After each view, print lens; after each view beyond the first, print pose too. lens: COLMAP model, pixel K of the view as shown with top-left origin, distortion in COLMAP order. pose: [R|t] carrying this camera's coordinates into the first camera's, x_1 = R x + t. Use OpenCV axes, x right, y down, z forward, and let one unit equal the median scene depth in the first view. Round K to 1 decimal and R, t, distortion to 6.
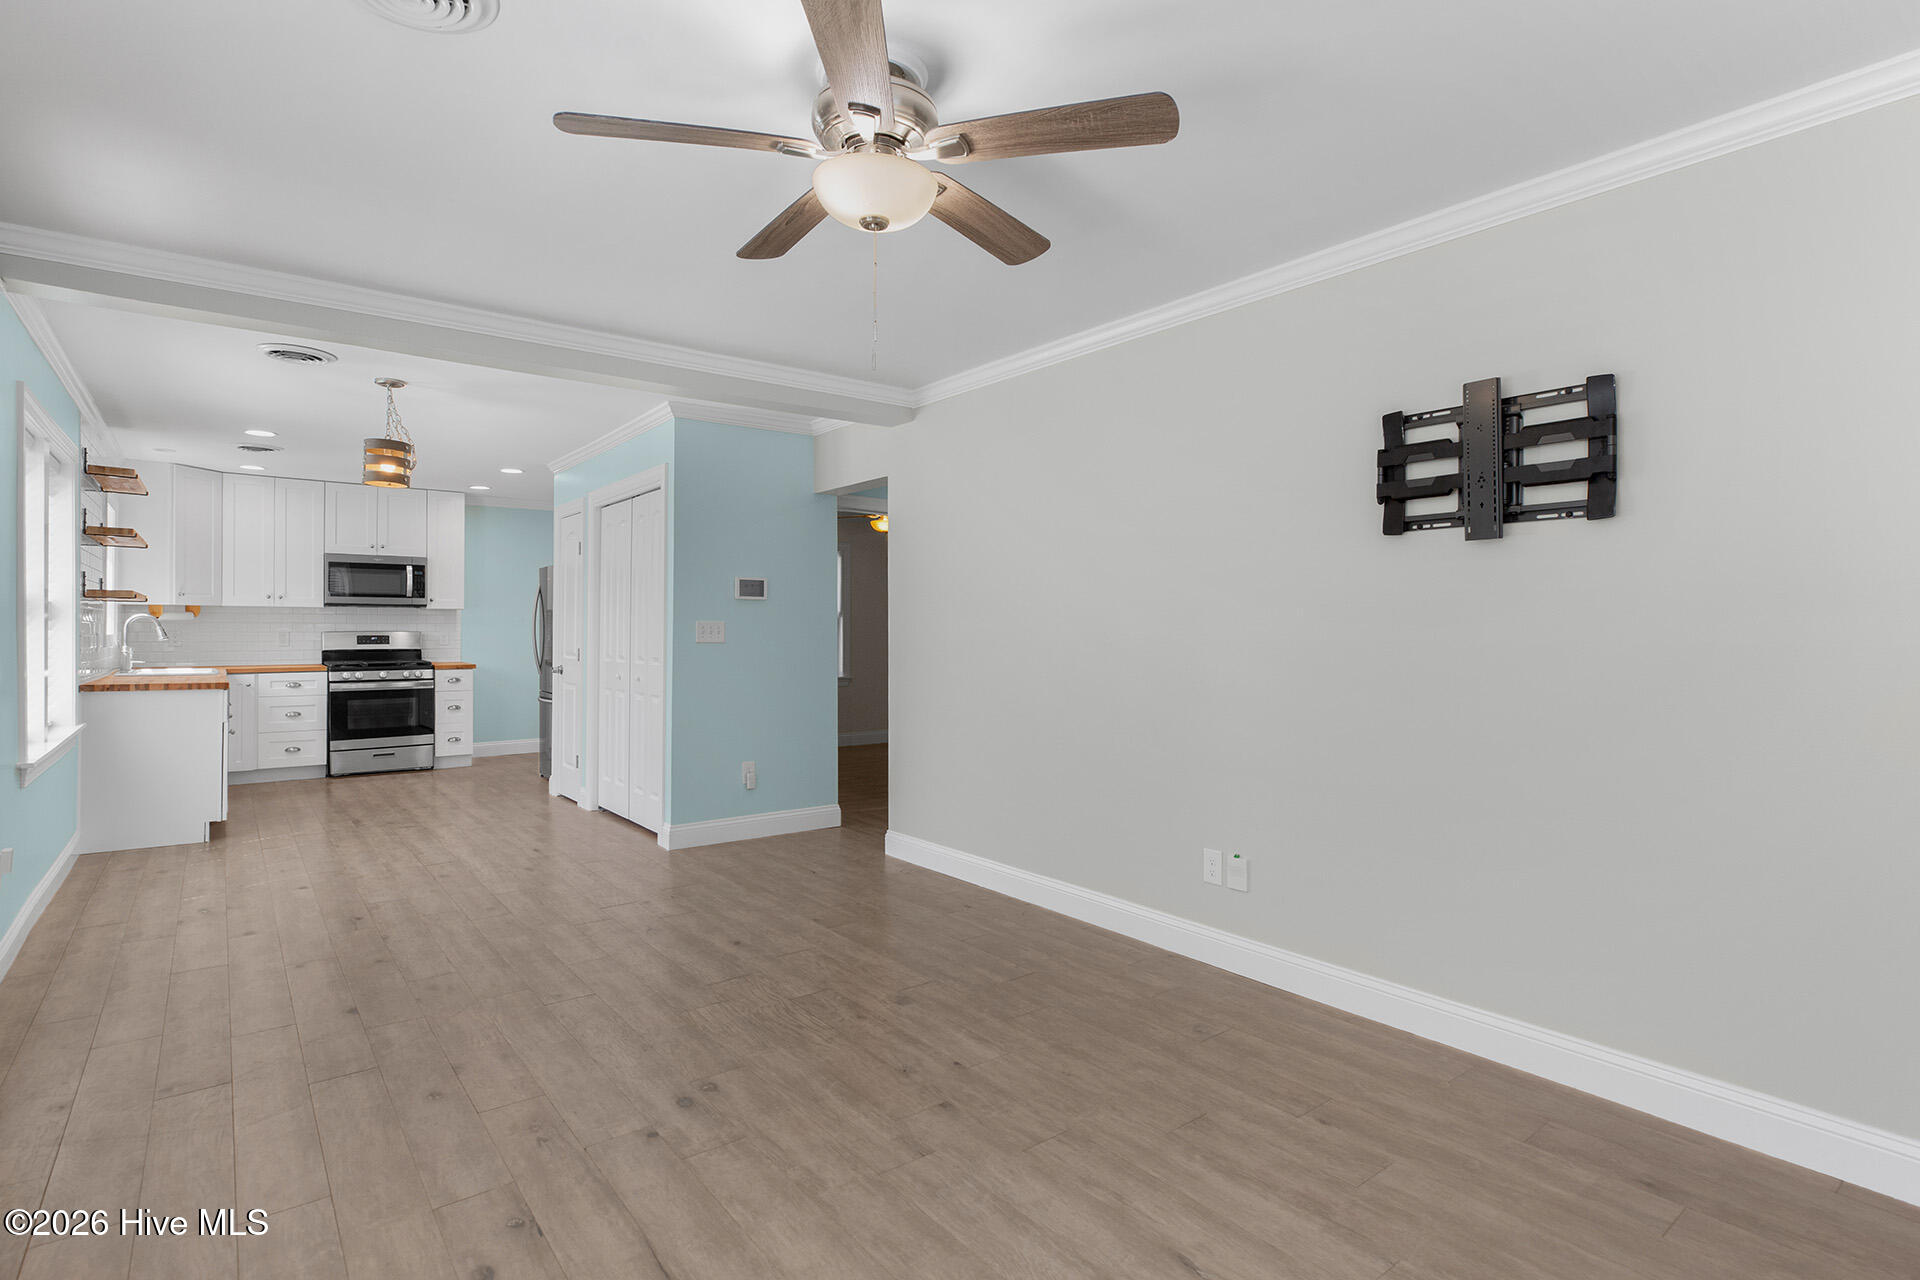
lens RADIAL K [[945.9, 0, 964.1], [0, 945.9, 638.9], [0, 0, 1]] dist [-0.003397, 0.000007]
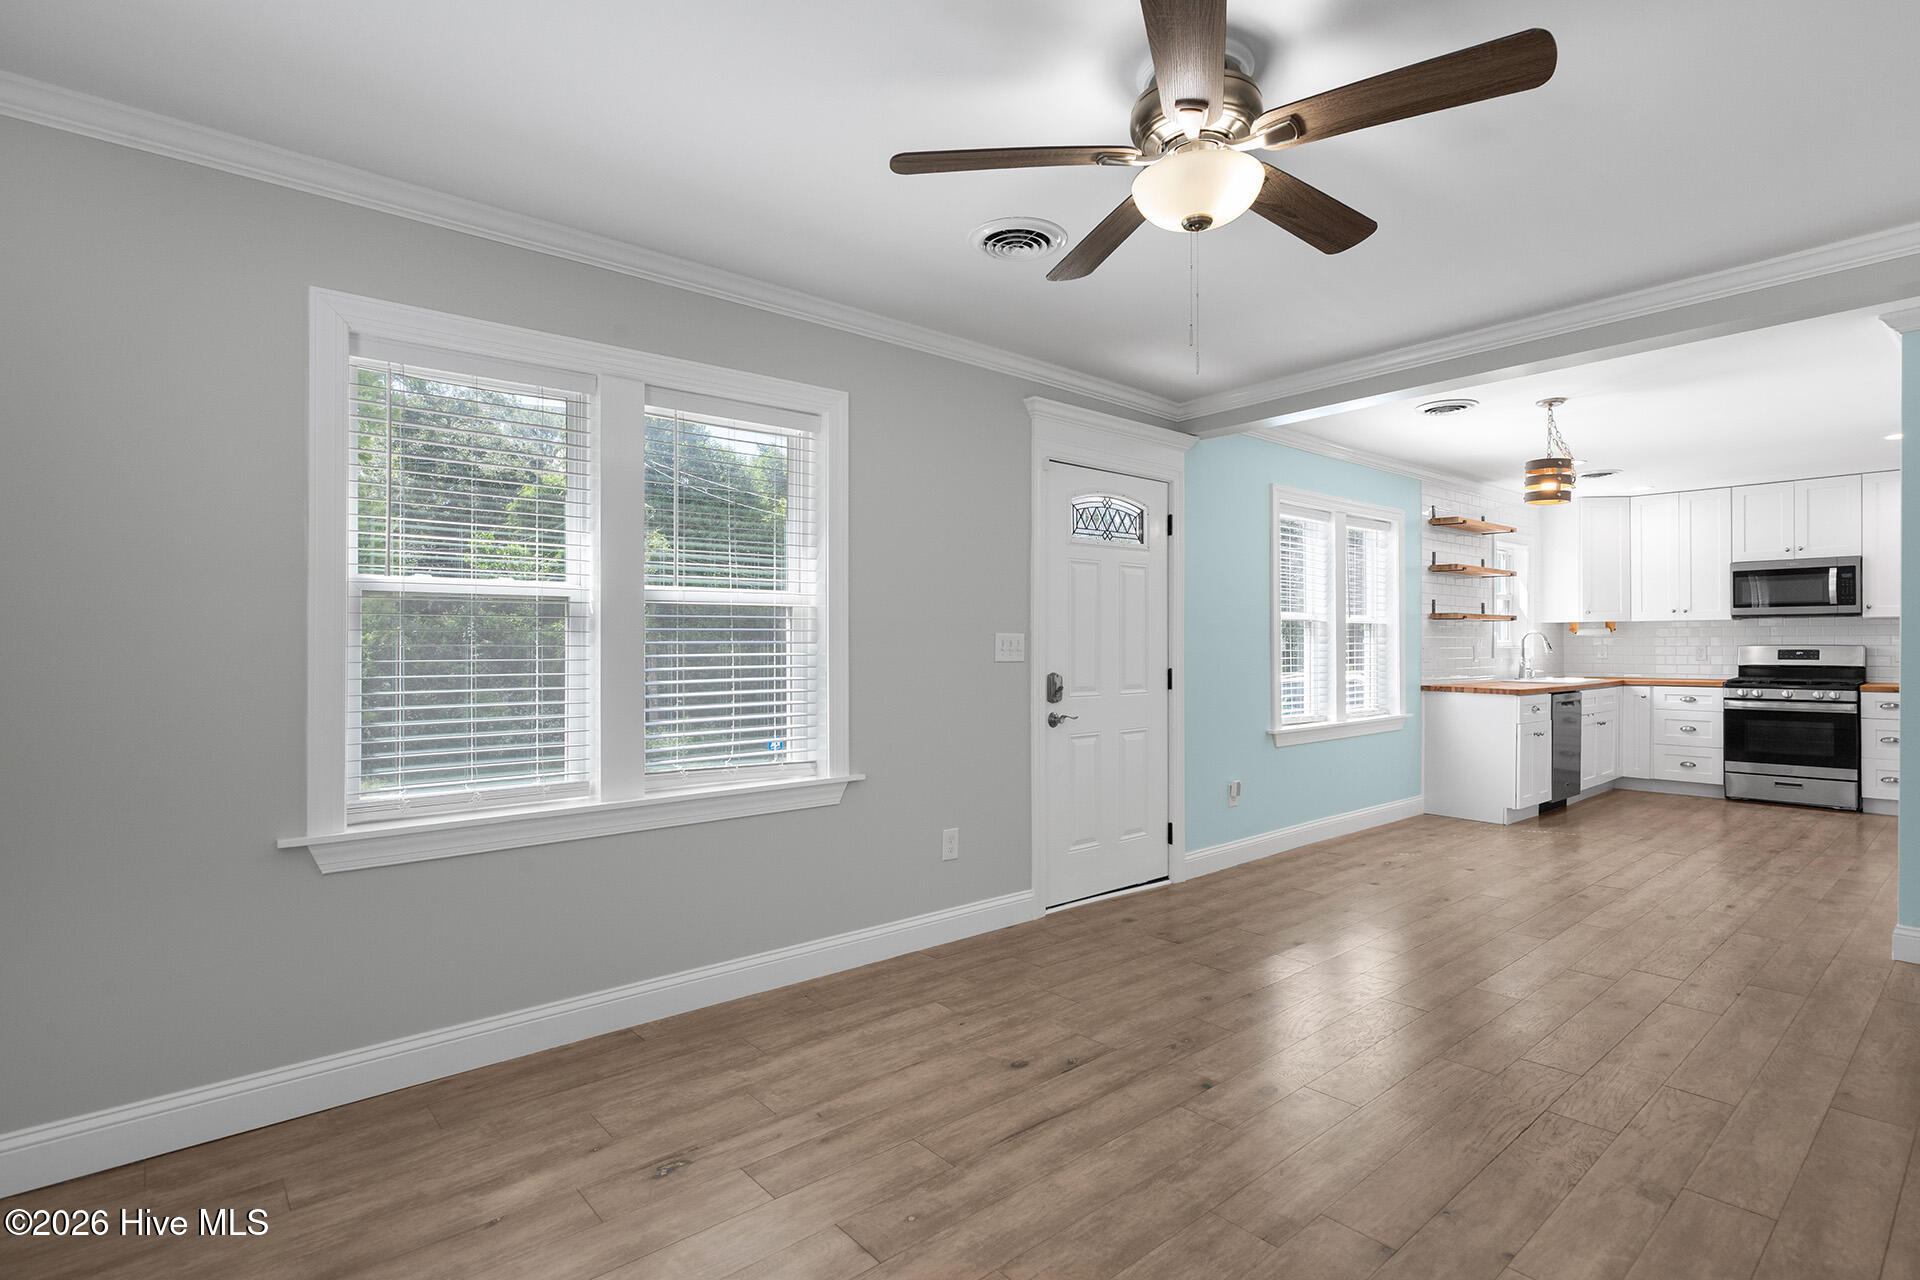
lens RADIAL K [[937.7, 0, 963.7], [0, 937.7, 636.5], [0, 0, 1]] dist [-0.003915, 0.000322]
pose [[0.044459, -0.011040, -0.998950, 0.350962], [-0.007089, 0.999910, -0.011366, -0.000558], [0.998986, 0.007587, 0.044376, 0.290608]]
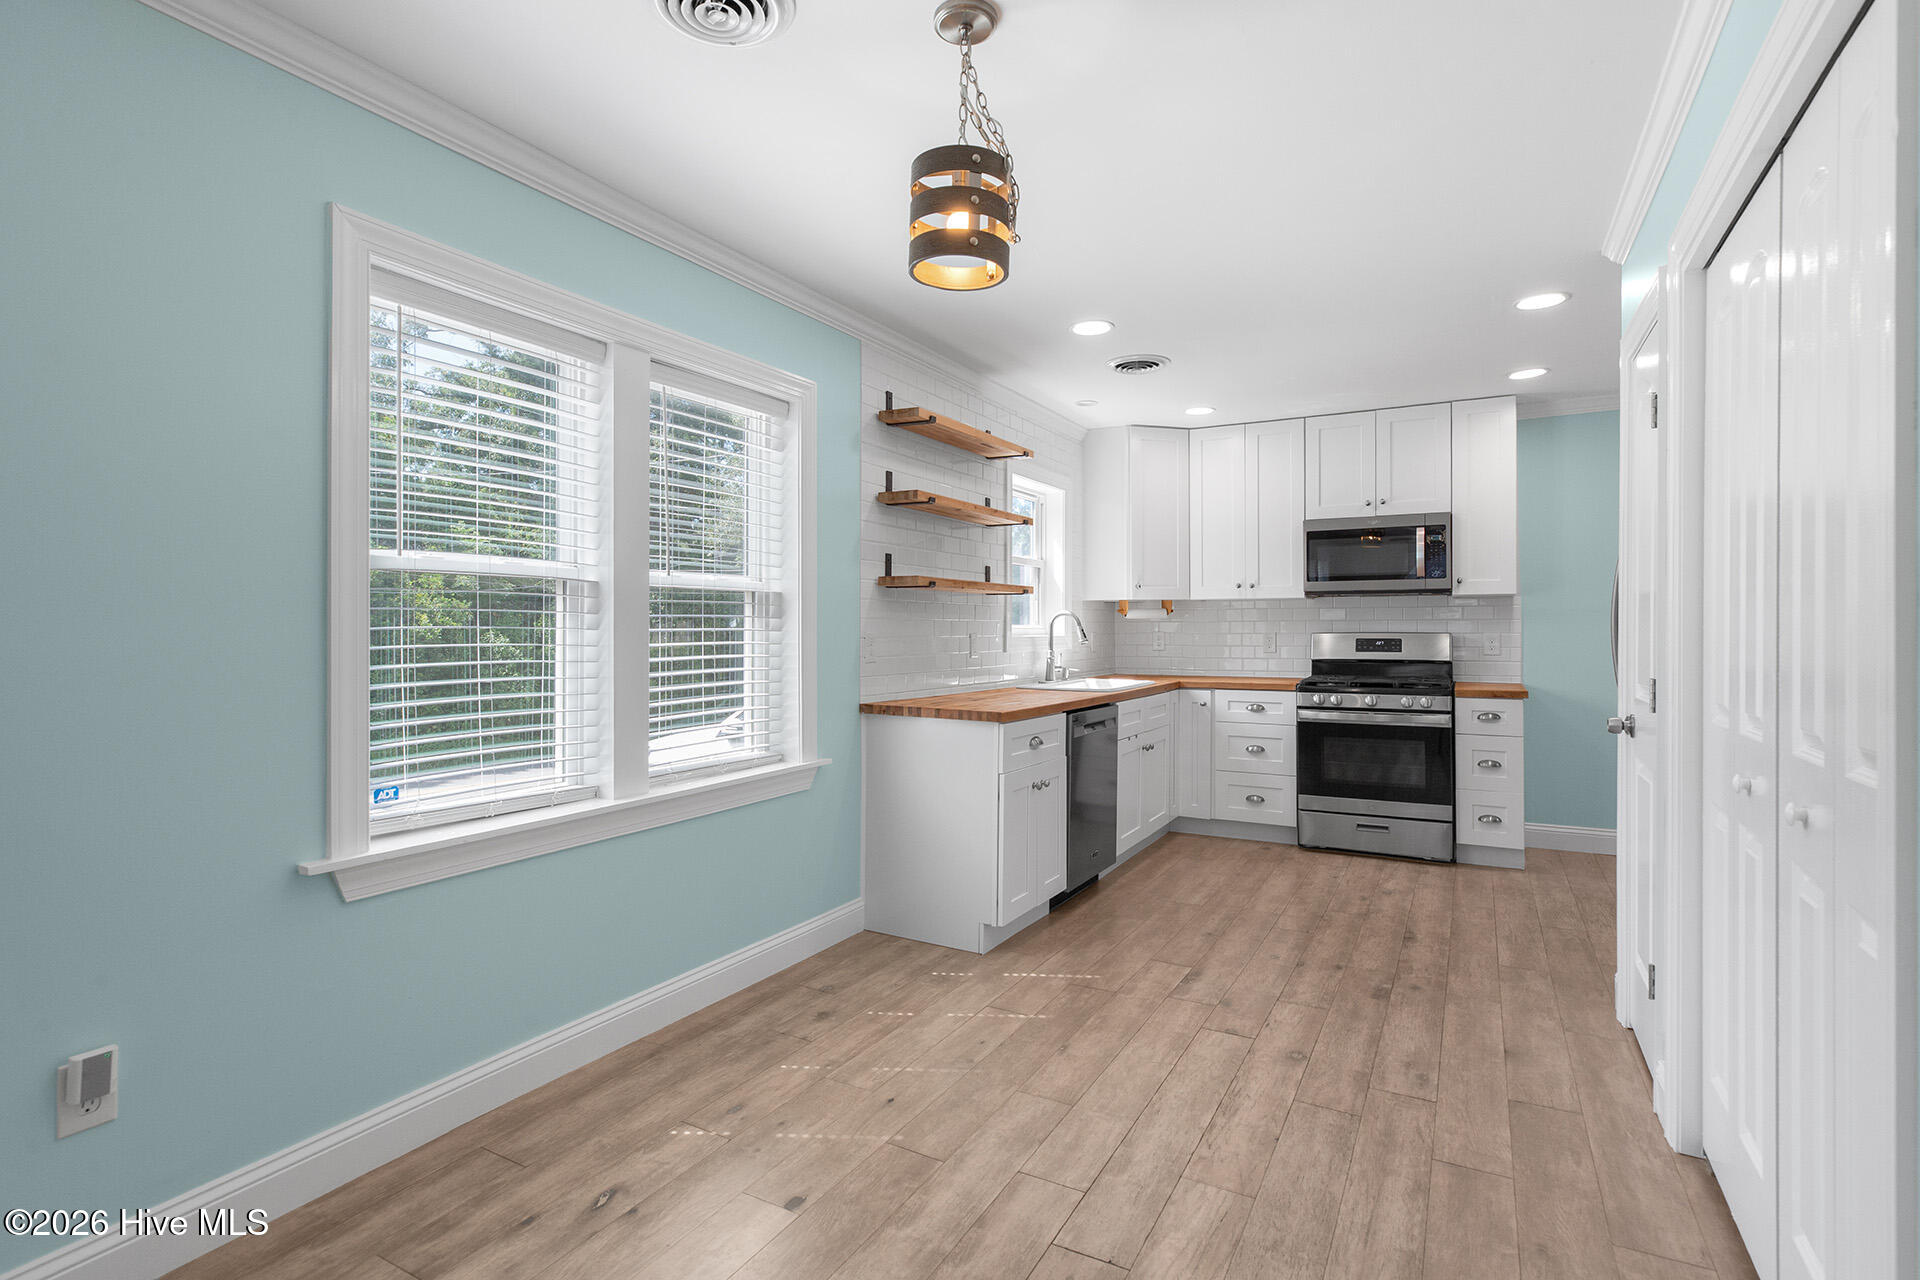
lens RADIAL K [[923.8, 0, 955.1], [0, 923.8, 616.4], [0, 0, 1]] dist [-0.000059, 0.000226]
pose [[0.379552, -0.017070, -0.925013, -0.225013], [-0.006373, 0.999758, -0.021064, -0.005742], [0.925149, 0.013890, 0.379351, 0.778856]]
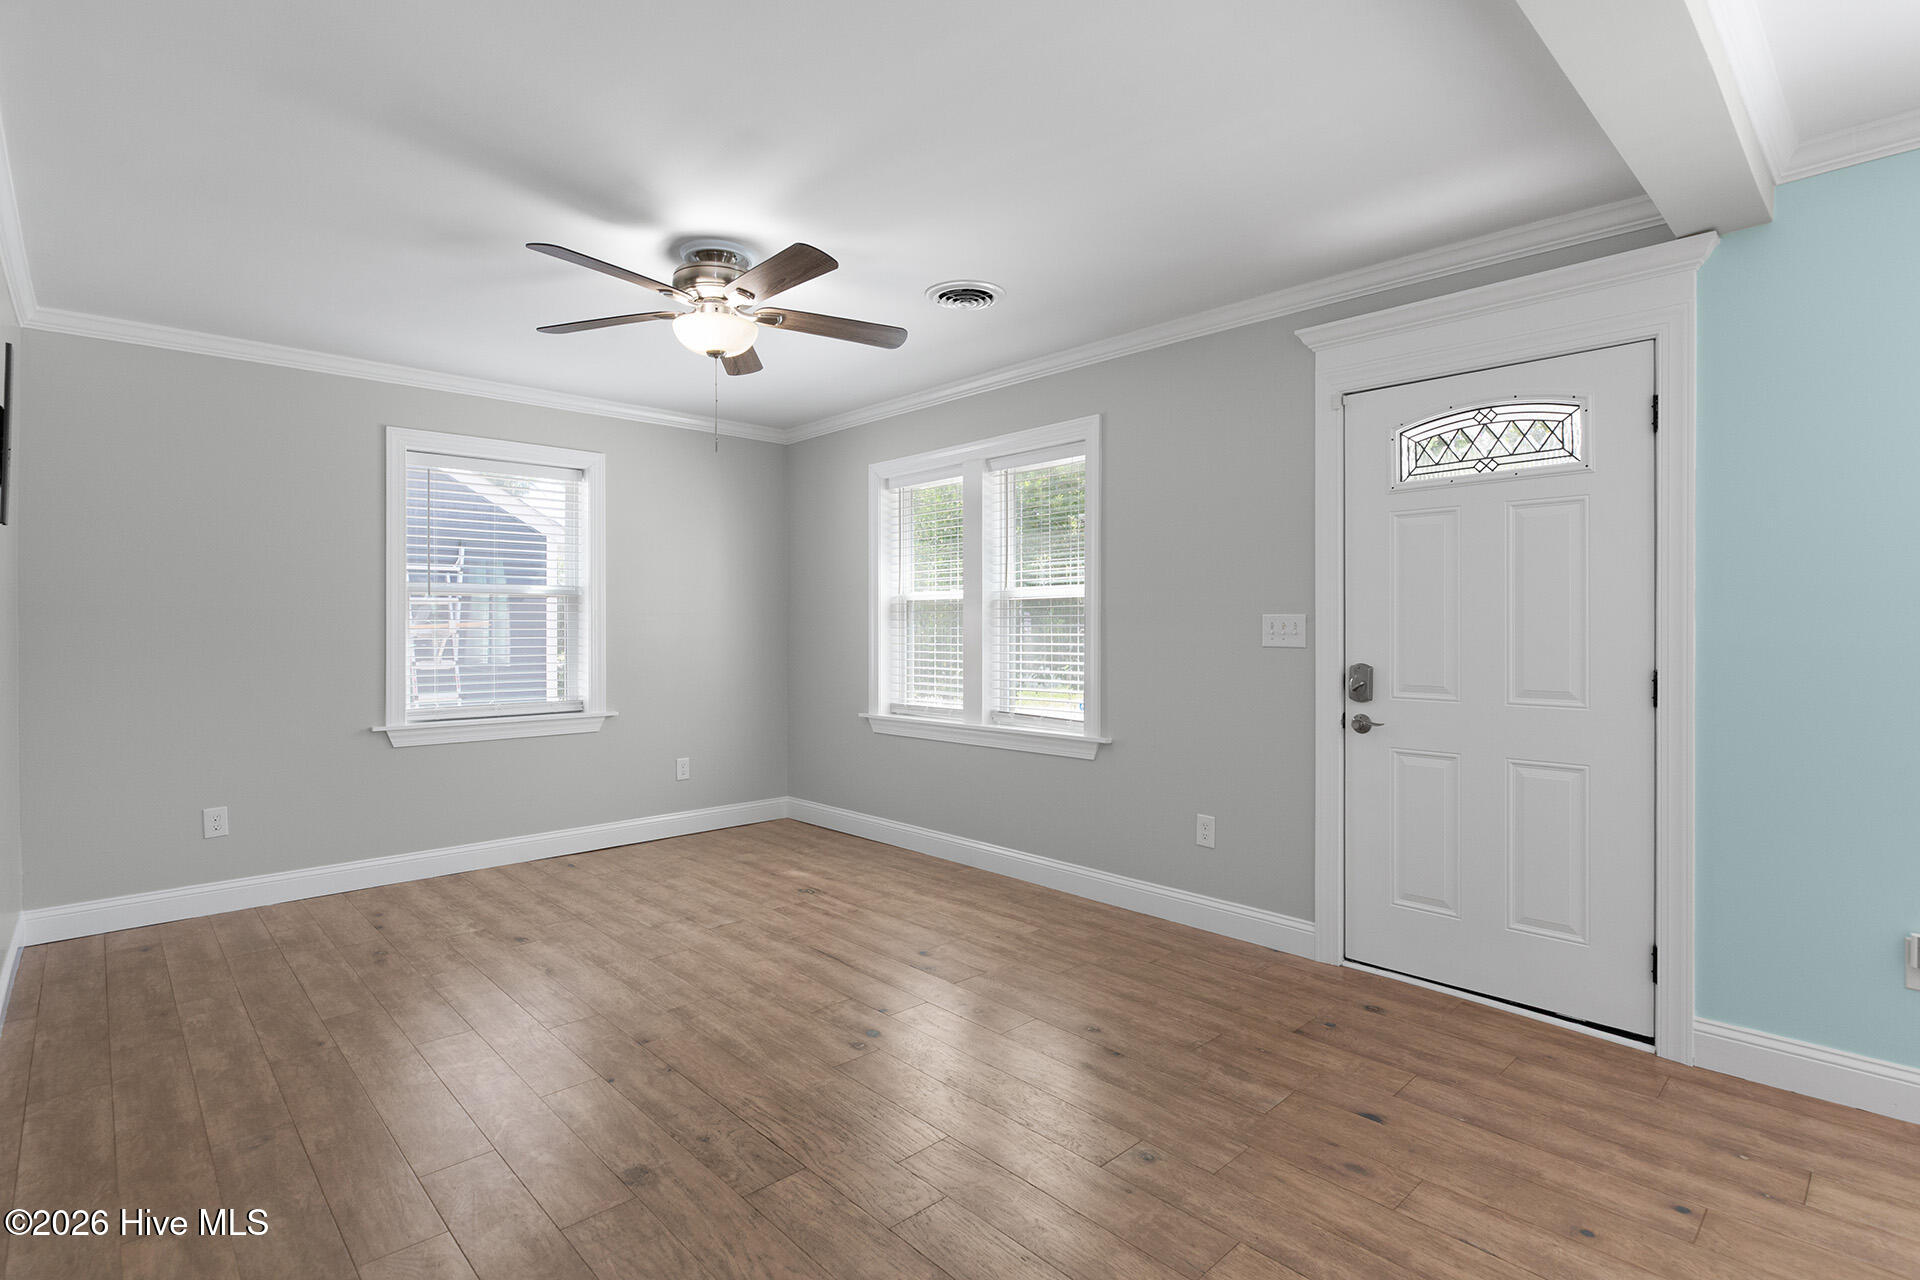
lens RADIAL K [[928.7, 0, 964.9], [0, 928.7, 623.6], [0, 0, 1]] dist [-0.004264, -0.000402]
pose [[-0.995968, -0.001090, -0.089698, -0.144993], [-0.001528, 0.999987, 0.004811, -0.008703], [0.089692, 0.004929, -0.995957, 1.018929]]
